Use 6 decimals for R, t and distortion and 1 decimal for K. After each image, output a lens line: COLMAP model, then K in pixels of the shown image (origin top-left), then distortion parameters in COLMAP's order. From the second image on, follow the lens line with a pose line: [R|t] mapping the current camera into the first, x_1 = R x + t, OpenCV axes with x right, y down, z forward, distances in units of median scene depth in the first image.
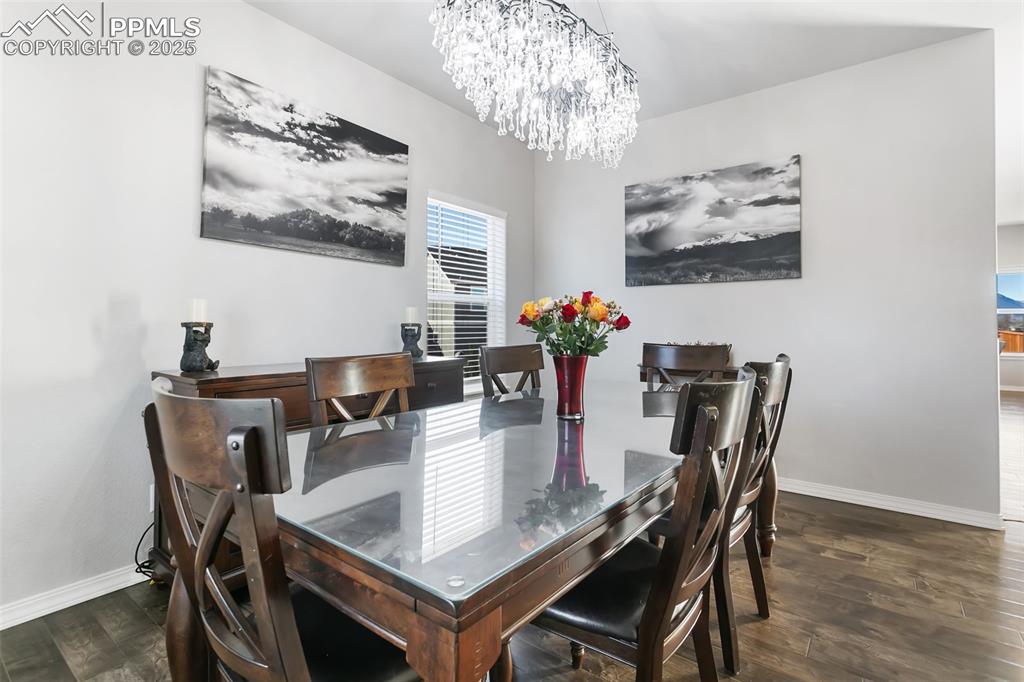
lens RADIAL K [[484.6, 0, 506.7], [0, 484.6, 330.4], [0, 0, 1]] dist [0.004283, 0.001517]
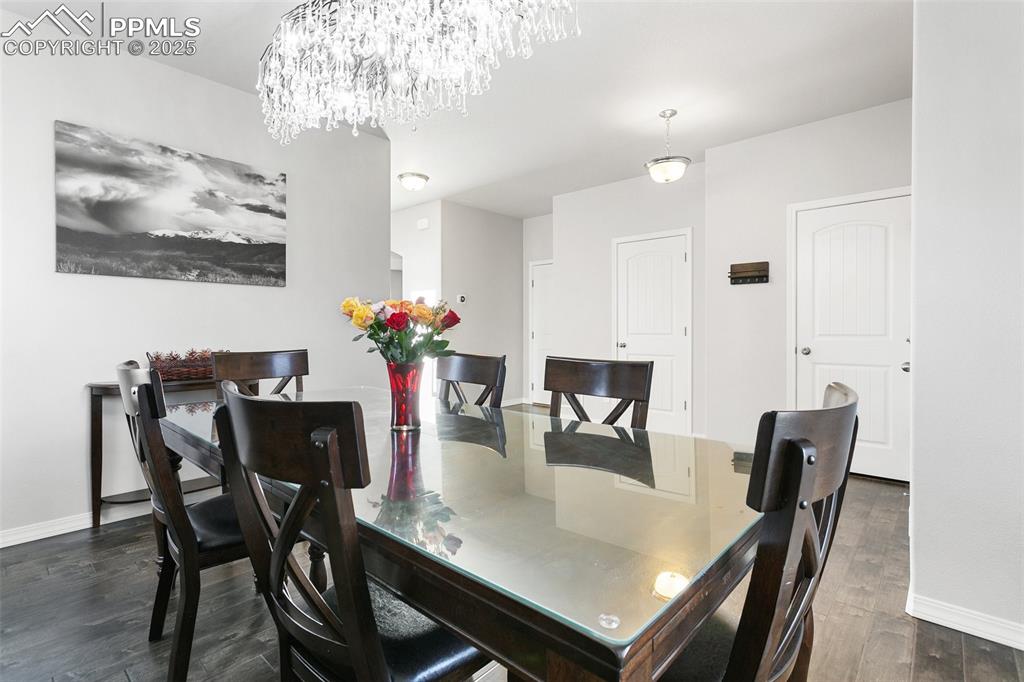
lens RADIAL K [[484.6, 0, 506.7], [0, 484.6, 330.4], [0, 0, 1]] dist [0.004283, 0.001517]
pose [[0.086620, -0.011487, 0.996175, -0.406930], [0.003081, 0.999932, 0.011262, -0.018649], [-0.996237, 0.002094, 0.086649, 0.371940]]
